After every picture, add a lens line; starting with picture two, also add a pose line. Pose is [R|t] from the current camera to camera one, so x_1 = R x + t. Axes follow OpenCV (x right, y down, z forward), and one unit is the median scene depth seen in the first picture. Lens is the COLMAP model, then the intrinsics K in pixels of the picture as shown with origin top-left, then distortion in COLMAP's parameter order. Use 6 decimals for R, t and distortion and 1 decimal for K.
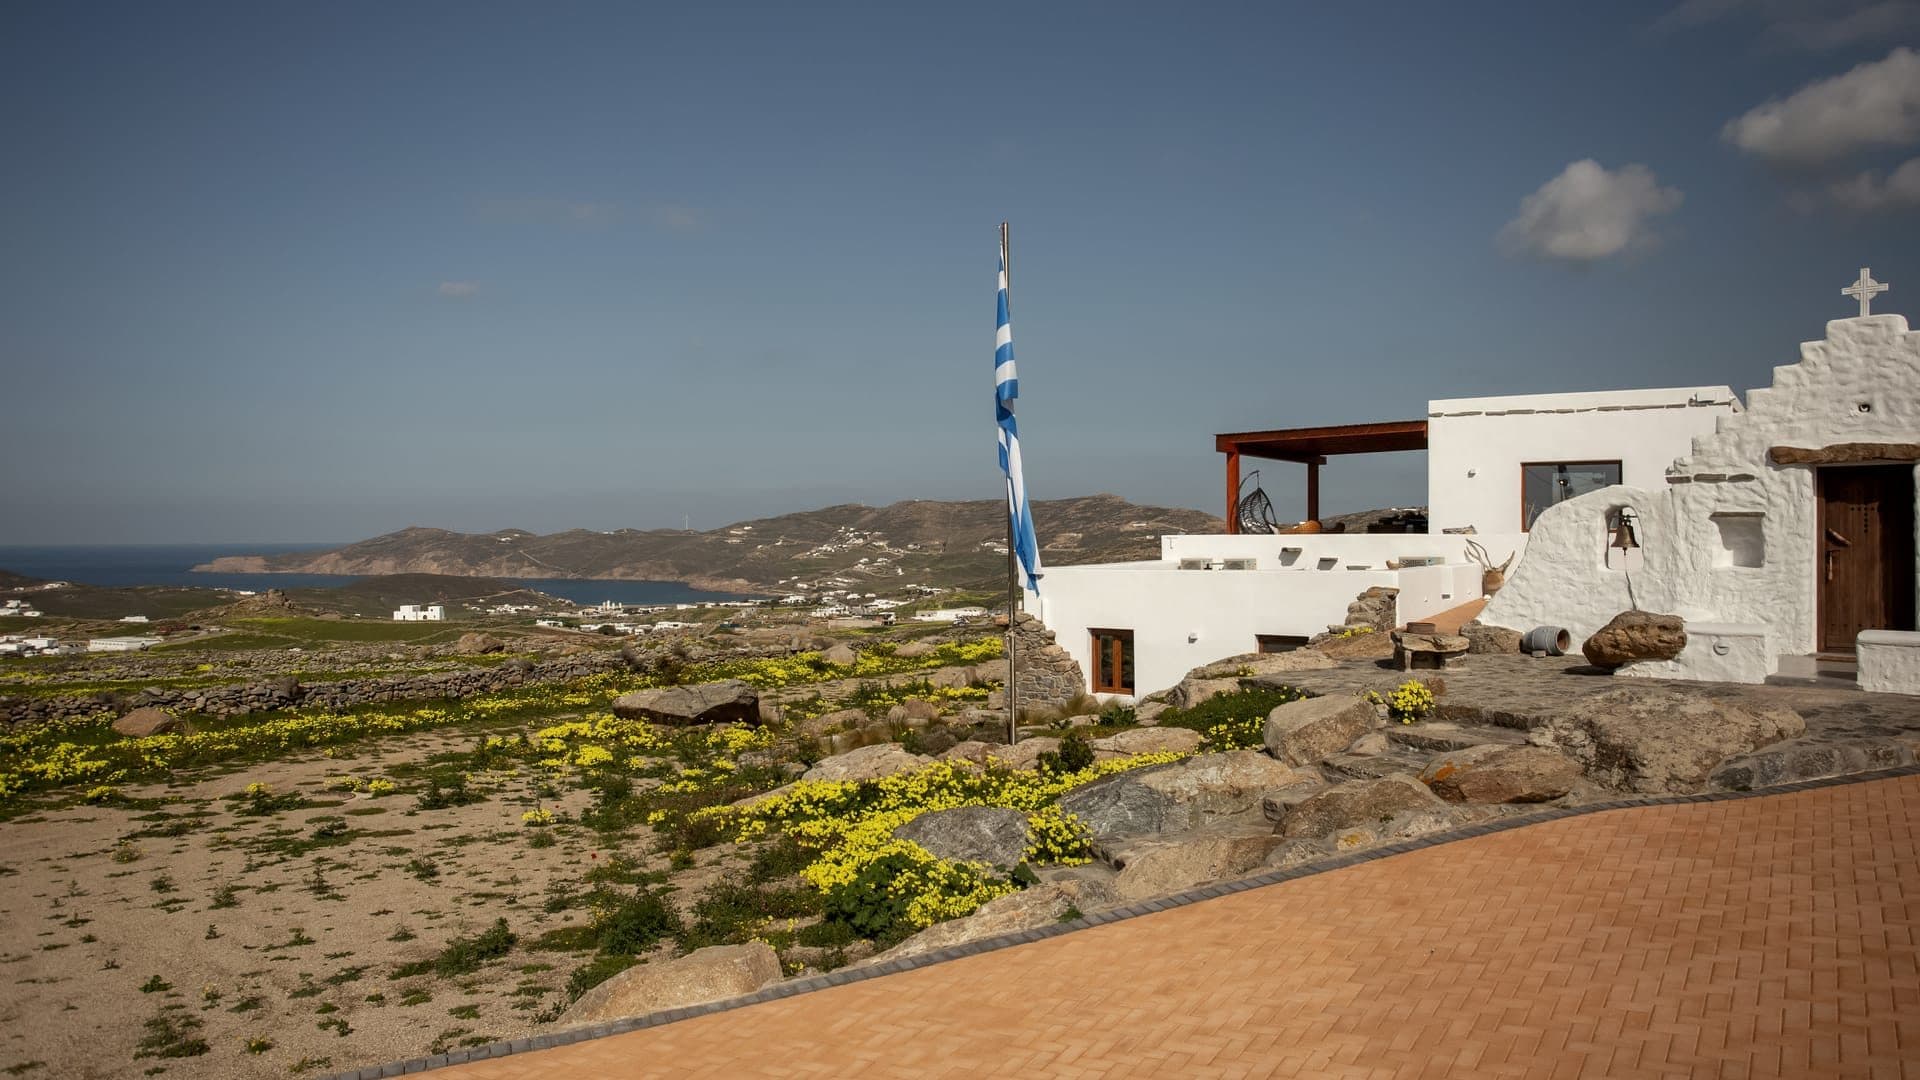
lens RADIAL K [[1324.4, 0, 973.1], [0, 1324.4, 545.4], [0, 0, 1]] dist [-0.021557, 0.033303]
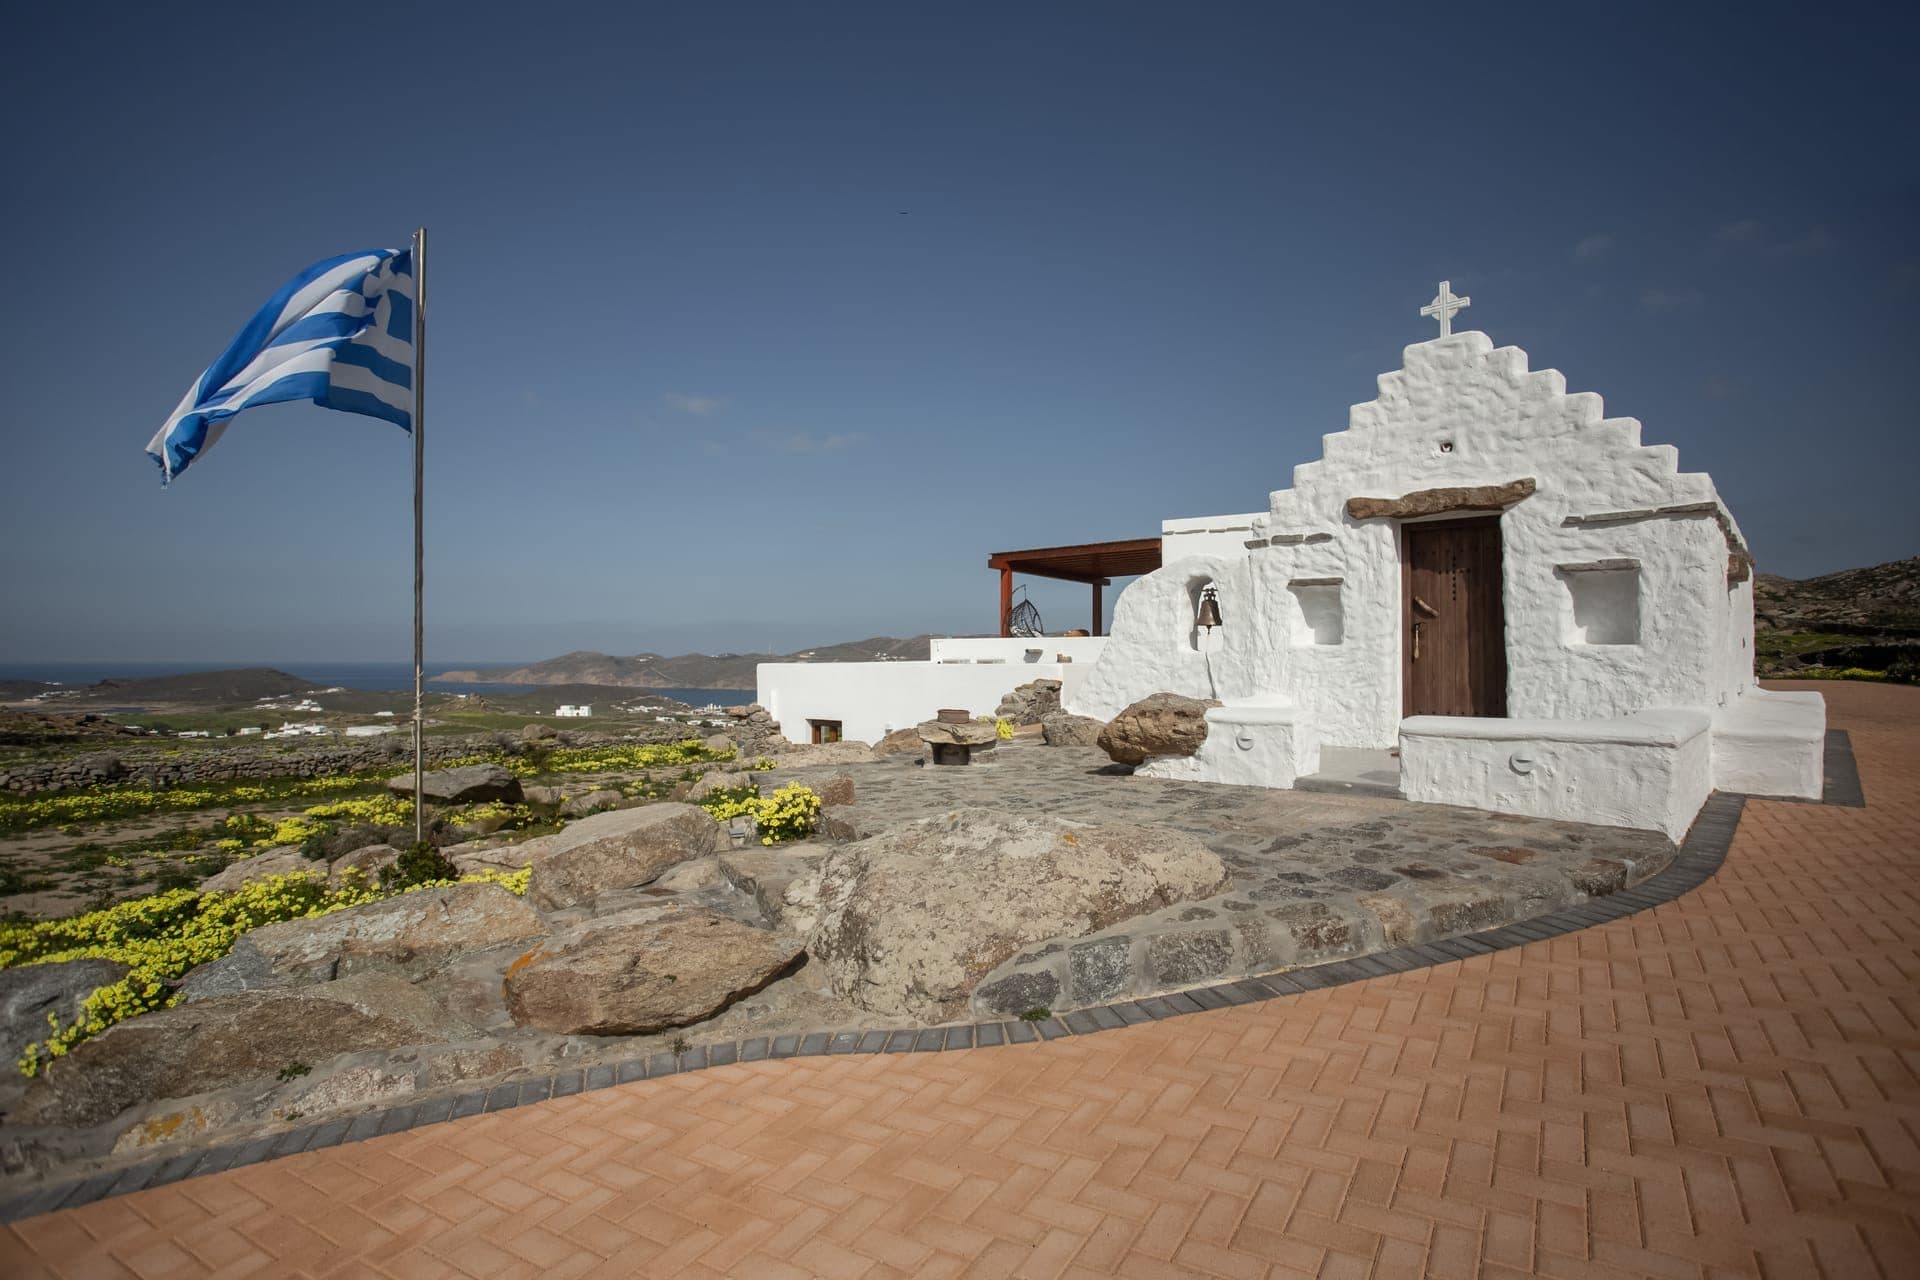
lens RADIAL K [[928.4, 0, 974.5], [0, 928.4, 650.4], [0, 0, 1]] dist [-0.059200, 0.012585]
pose [[0.999988, 0.004554, 0.001749, 0.362740], [-0.004523, 0.999843, -0.017127, 0.031632], [-0.001827, 0.017119, 0.999852, 0.414896]]
